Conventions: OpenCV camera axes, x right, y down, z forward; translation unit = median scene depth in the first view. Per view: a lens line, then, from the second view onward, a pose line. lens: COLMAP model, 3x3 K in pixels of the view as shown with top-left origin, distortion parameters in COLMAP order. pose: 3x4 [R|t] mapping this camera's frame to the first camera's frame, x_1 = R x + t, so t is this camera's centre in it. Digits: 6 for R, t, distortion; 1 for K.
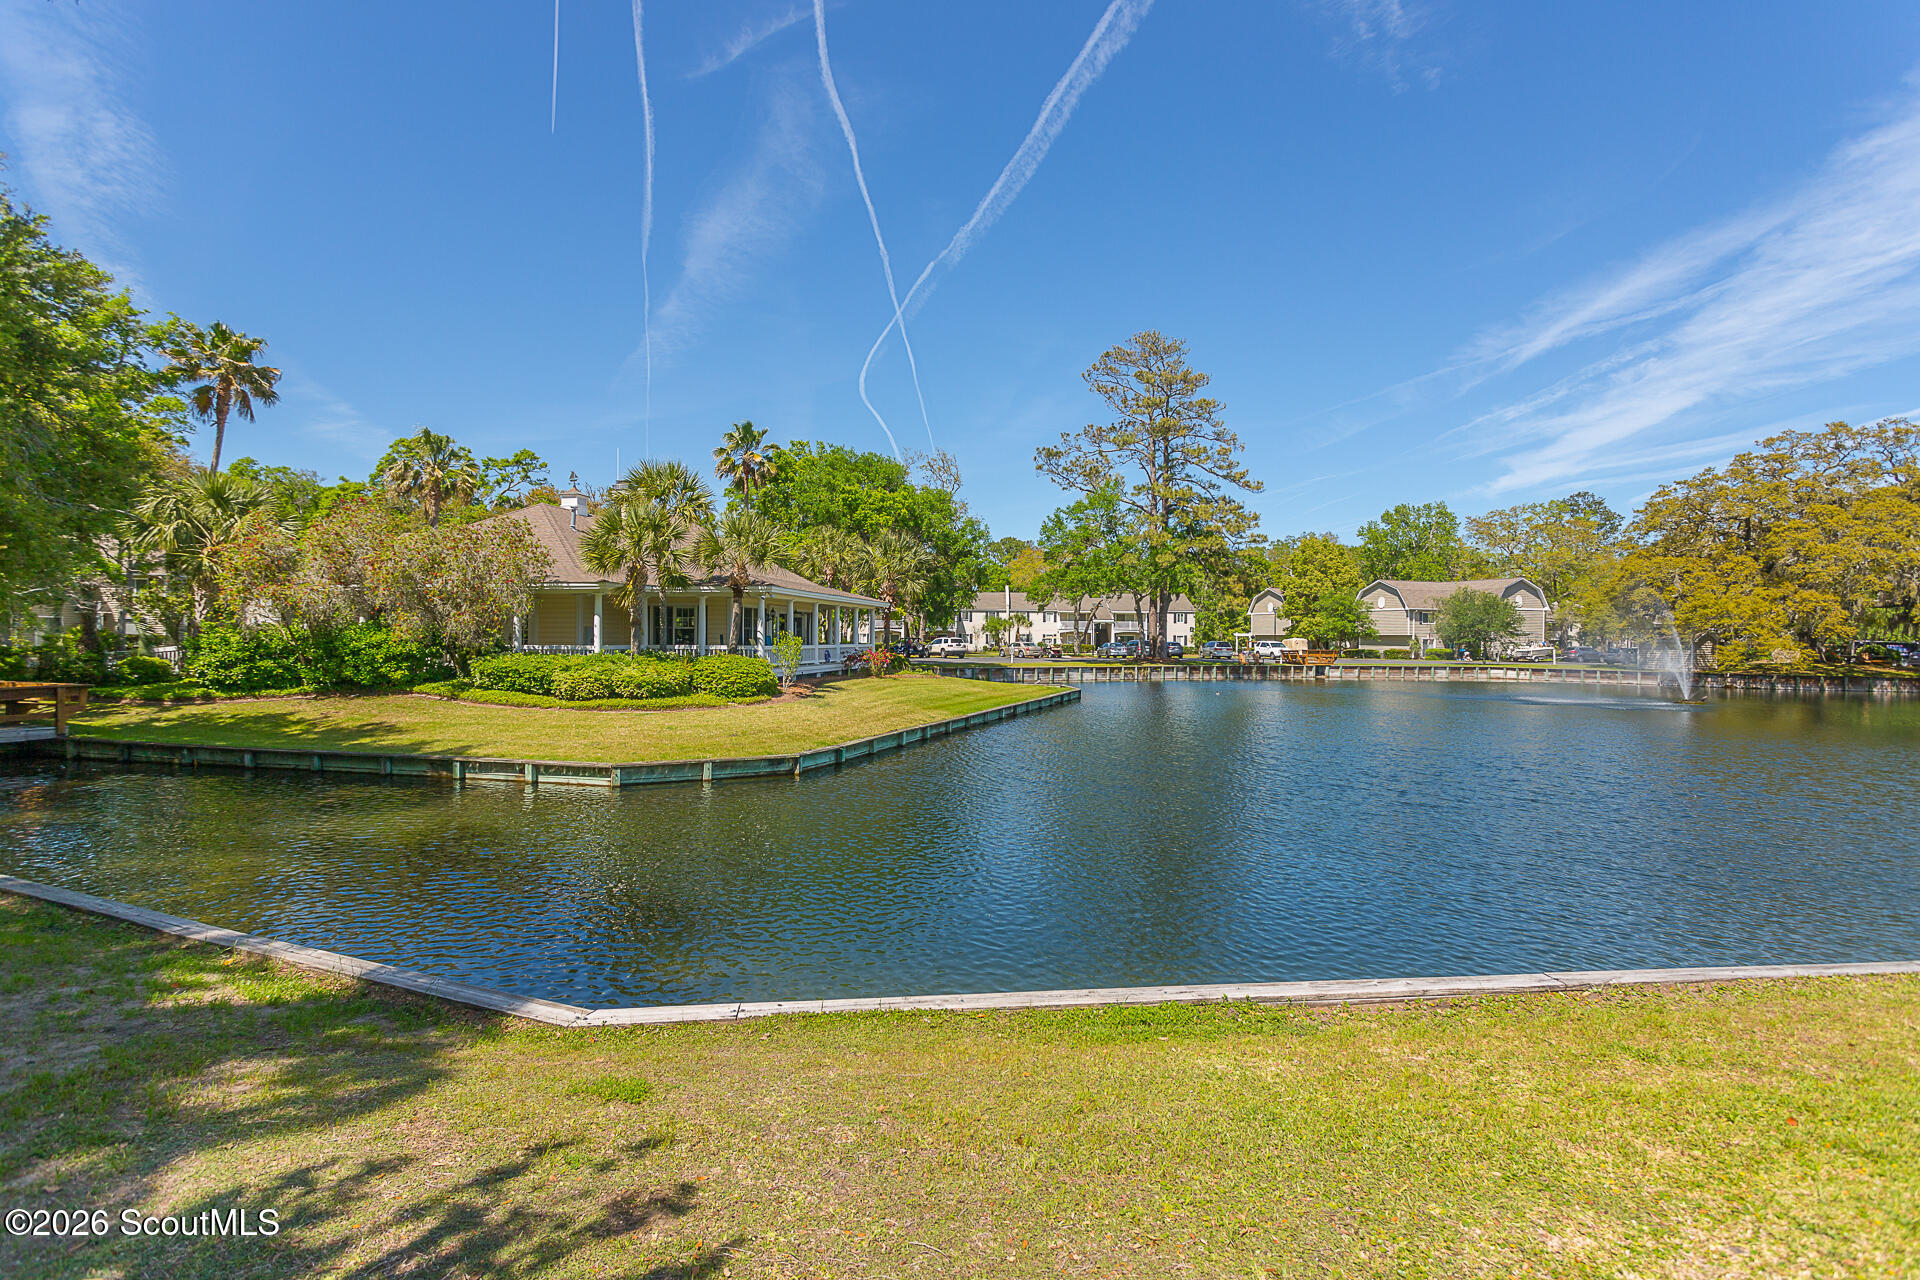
lens RADIAL K [[956.0, 0, 967.6], [0, 956.0, 632.0], [0, 0, 1]] dist [-0.001757, 0.001150]
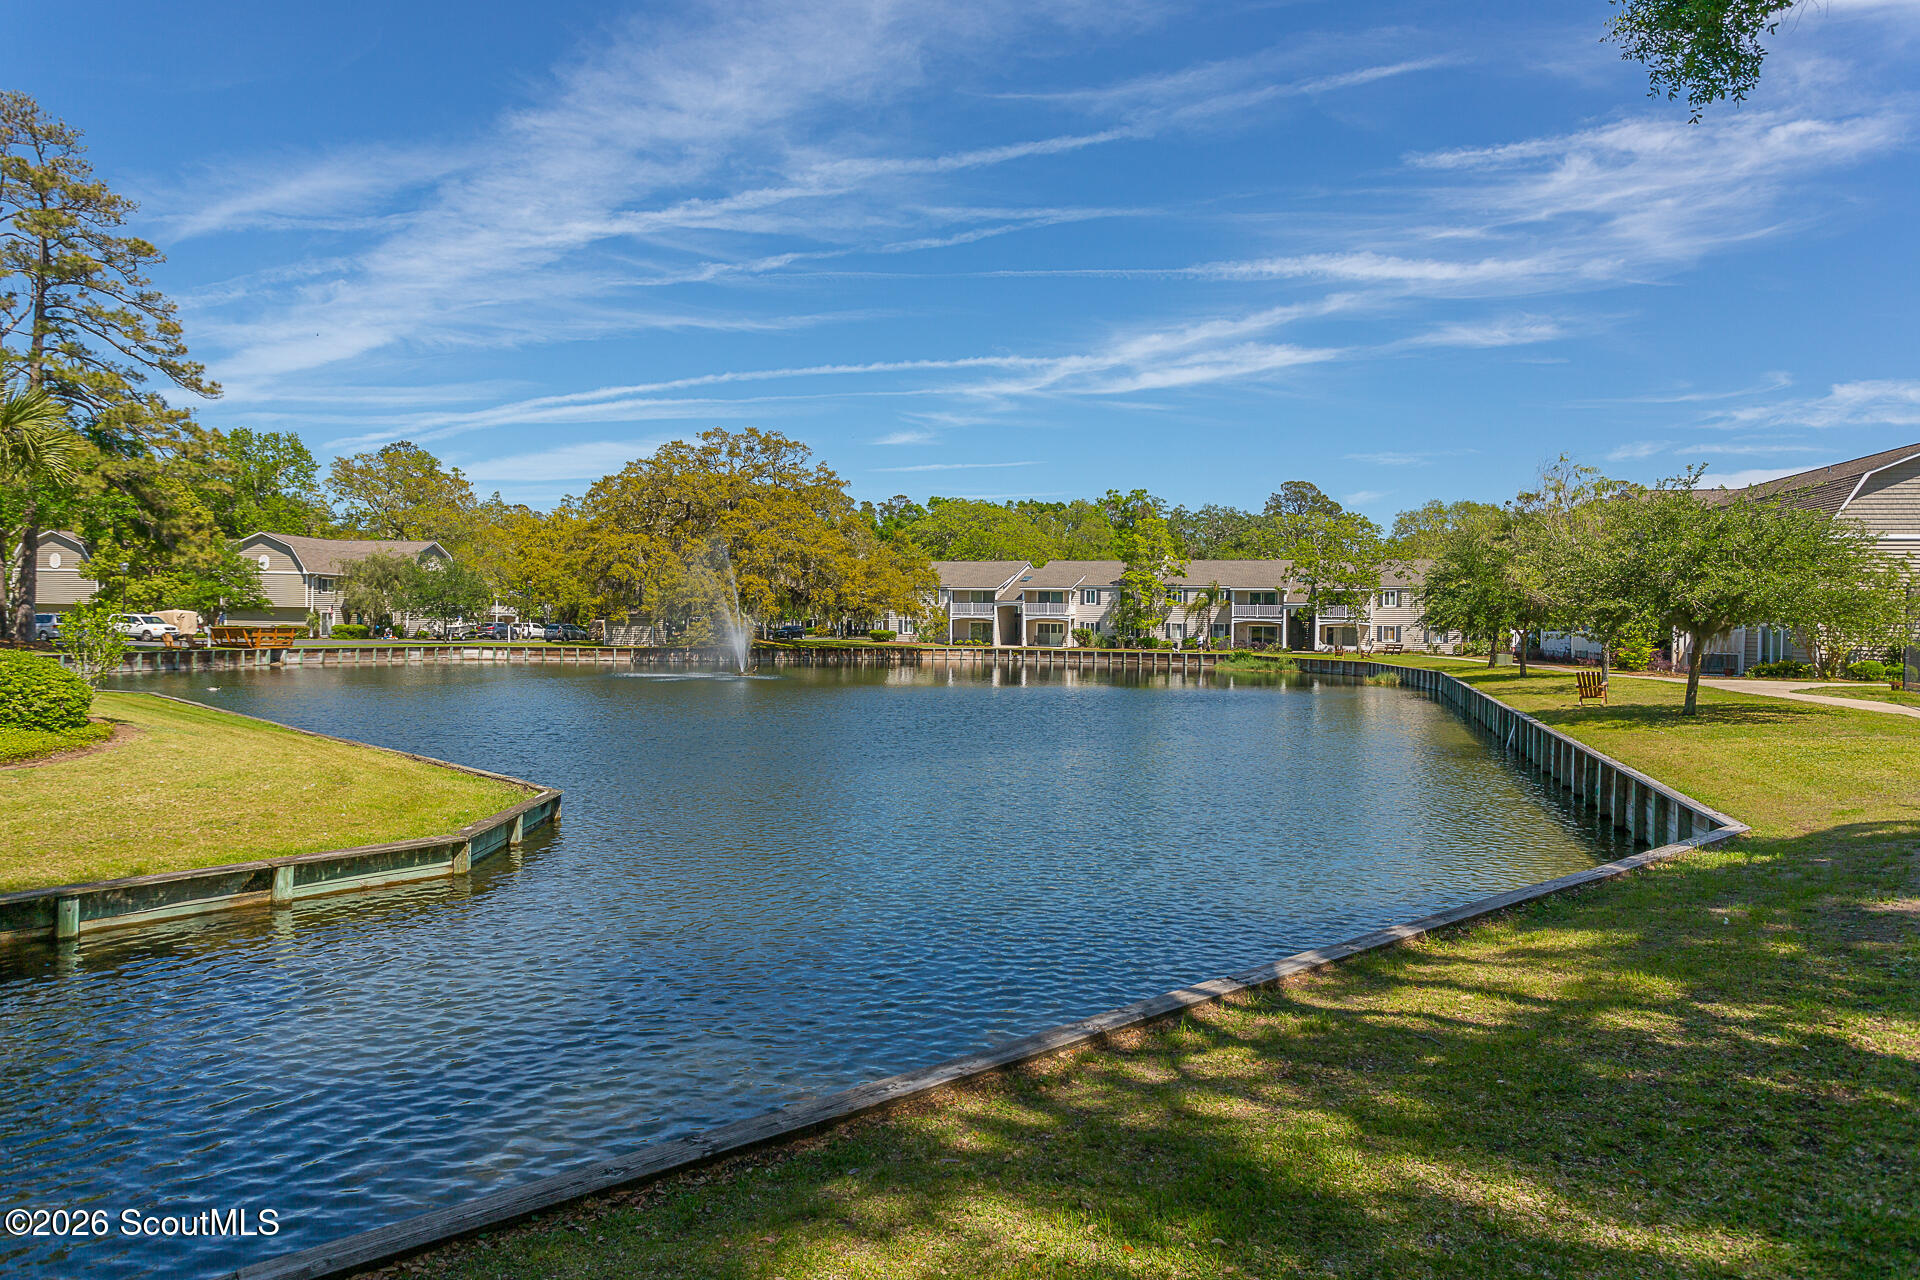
lens RADIAL K [[1271.3, 0, 974.9], [0, 1271.3, 626.9], [0, 0, 1]] dist [0.012527, 0.003562]
pose [[0.370191, -0.004277, 0.928946, -0.131421], [-0.015819, 0.999815, 0.010907, -0.000219], [-0.928821, -0.018733, 0.370055, 0.057161]]
